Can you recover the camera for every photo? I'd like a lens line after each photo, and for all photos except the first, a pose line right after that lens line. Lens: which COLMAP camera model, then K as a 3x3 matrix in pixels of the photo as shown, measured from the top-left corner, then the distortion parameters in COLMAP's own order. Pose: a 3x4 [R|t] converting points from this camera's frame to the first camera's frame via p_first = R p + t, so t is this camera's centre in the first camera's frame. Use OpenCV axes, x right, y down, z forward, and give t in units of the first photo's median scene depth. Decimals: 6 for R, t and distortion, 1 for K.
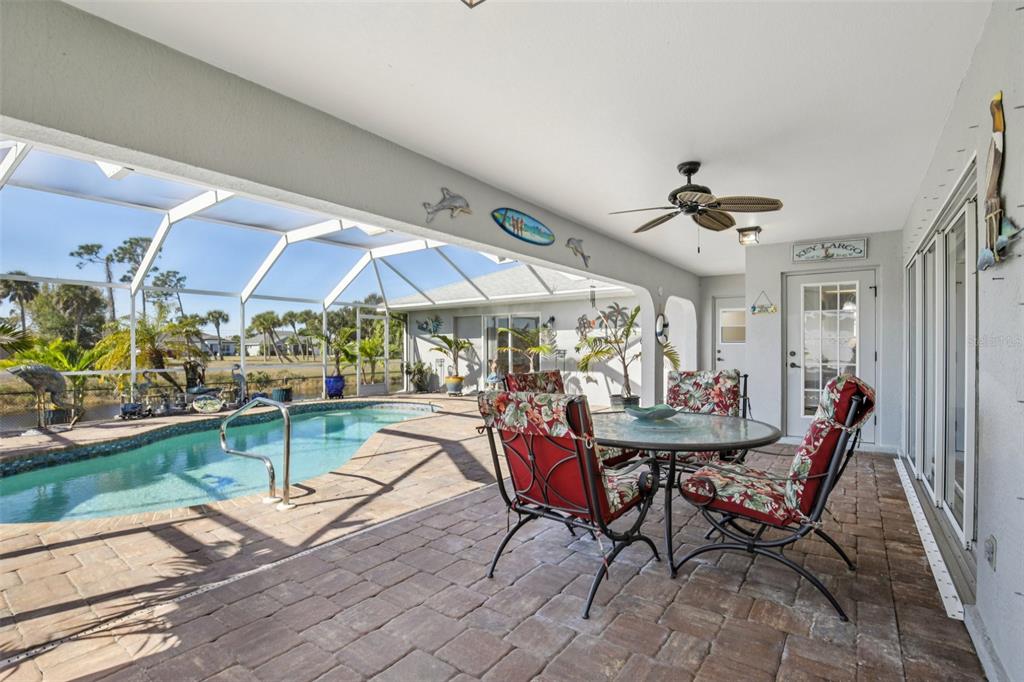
lens RADIAL K [[482.0, 0, 501.1], [0, 482.0, 357.1], [0, 0, 1]] dist [-0.024505, 0.001335]
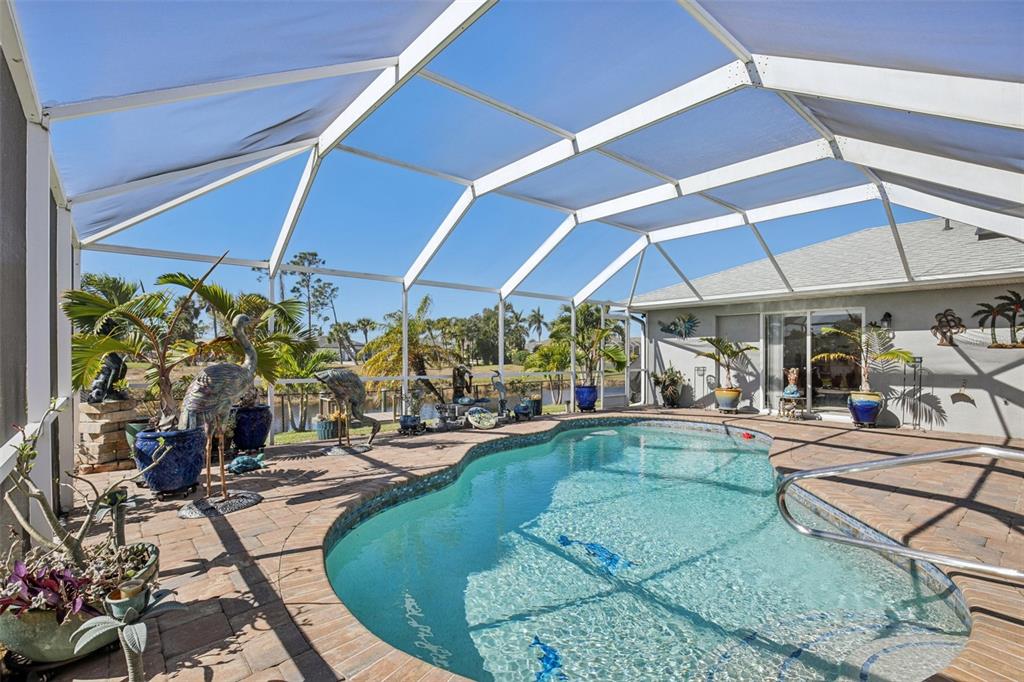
lens RADIAL K [[482.0, 0, 501.1], [0, 482.0, 357.1], [0, 0, 1]] dist [-0.024505, 0.001335]
pose [[0.972331, 0.007890, -0.233475, -0.252917], [-0.011187, 0.999856, -0.012799, 0.000937], [0.233340, 0.015057, 0.972279, 0.117776]]
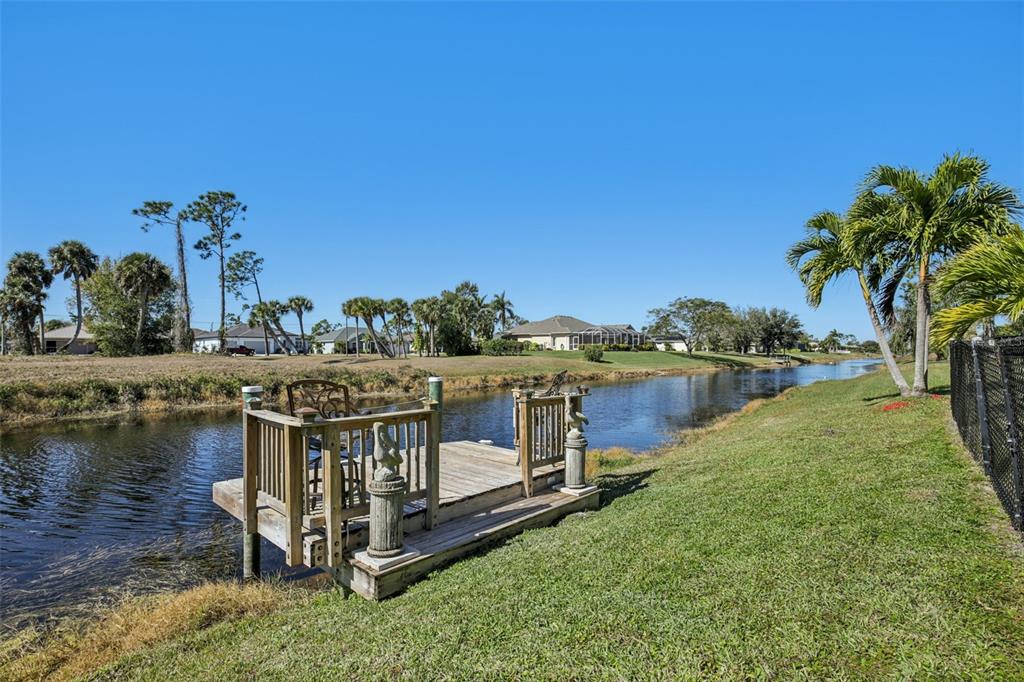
lens RADIAL K [[482.0, 0, 501.1], [0, 482.0, 357.1], [0, 0, 1]] dist [-0.024505, 0.001335]
pose [[0.995749, 0.006063, -0.091912, -0.925206], [-0.006827, 0.999945, -0.007993, 0.072794], [0.091858, 0.008586, 0.995735, 1.090256]]
